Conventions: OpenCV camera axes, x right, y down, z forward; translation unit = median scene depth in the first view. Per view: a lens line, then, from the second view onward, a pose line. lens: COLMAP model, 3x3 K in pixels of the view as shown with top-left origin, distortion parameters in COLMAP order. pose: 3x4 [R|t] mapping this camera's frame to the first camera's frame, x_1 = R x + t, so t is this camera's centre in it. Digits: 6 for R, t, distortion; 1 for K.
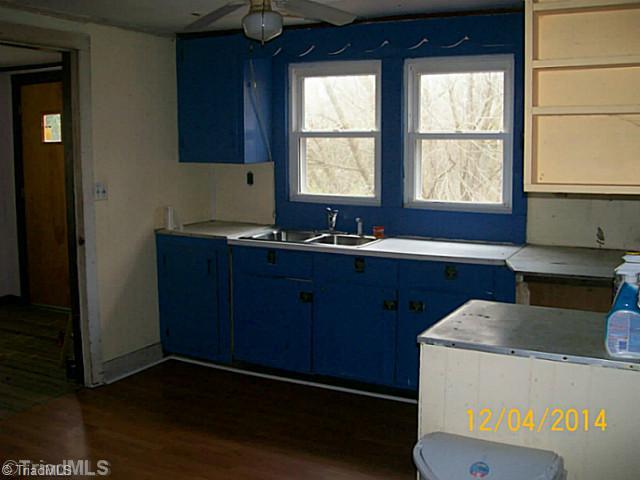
lens RADIAL K [[694.4, 0, 320.0], [0, 694.4, 240.0], [0, 0, 1]] dist [-0.177549, 0.185616]
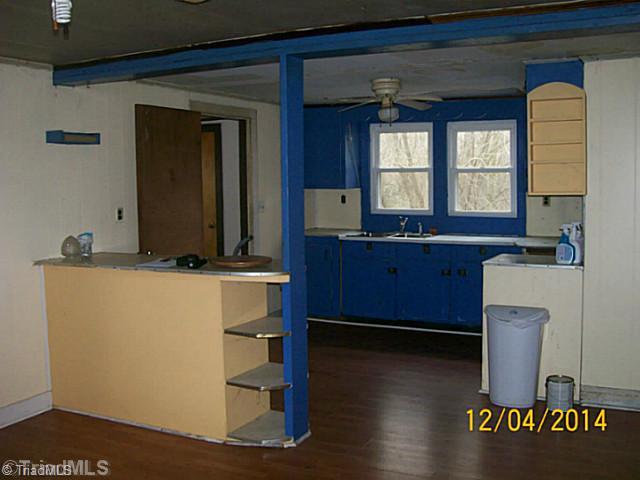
lens RADIAL K [[694.4, 0, 320.0], [0, 694.4, 240.0], [0, 0, 1]] dist [-0.177549, 0.185616]
pose [[0.999890, -0.011273, 0.009657, -0.188396], [0.011704, 0.998882, -0.045810, 0.077248], [-0.009130, 0.045918, 0.998904, -0.570673]]
